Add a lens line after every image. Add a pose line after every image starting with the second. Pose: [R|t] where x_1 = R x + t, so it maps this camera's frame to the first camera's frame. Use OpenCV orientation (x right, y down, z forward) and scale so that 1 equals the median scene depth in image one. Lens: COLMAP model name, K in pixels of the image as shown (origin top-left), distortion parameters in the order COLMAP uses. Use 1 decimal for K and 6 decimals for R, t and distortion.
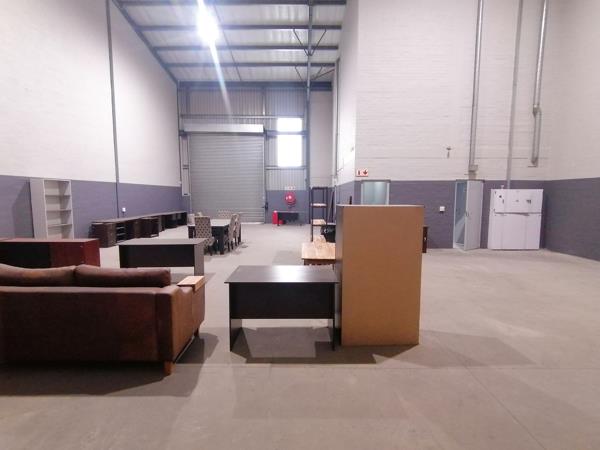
lens RADIAL K [[291.3, 0, 296.3], [0, 291.3, 227.0], [0, 0, 1]] dist [-0.004174, -0.004598]
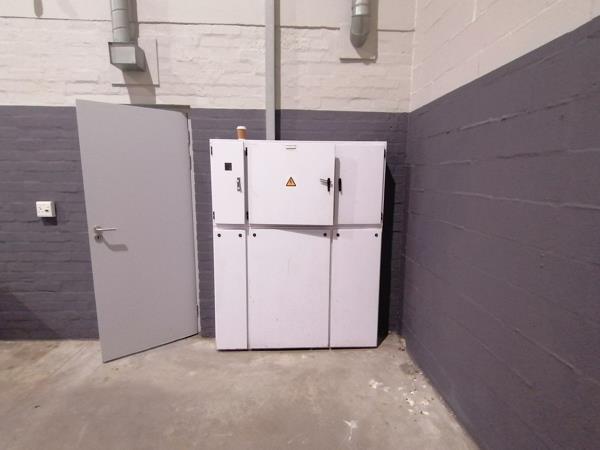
lens RADIAL K [[291.3, 0, 299.4], [0, 291.3, 226.3], [0, 0, 1]] dist [-0.004174, -0.004598]
pose [[0.998854, 0.002633, 0.047796, 0.735328], [-0.005588, 0.998073, 0.061797, -0.064128], [-0.047541, -0.061993, 0.996944, 0.702808]]
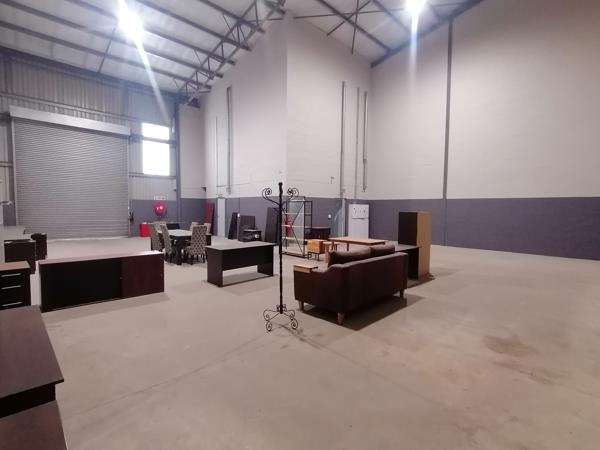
lens RADIAL K [[291.3, 0, 300.1], [0, 291.3, 219.5], [0, 0, 1]] dist [-0.004174, -0.004598]
pose [[0.715564, -0.022404, 0.698188, -0.673048], [0.063158, 0.997467, -0.032723, -0.007492], [-0.695686, 0.067511, 0.715167, 0.022999]]
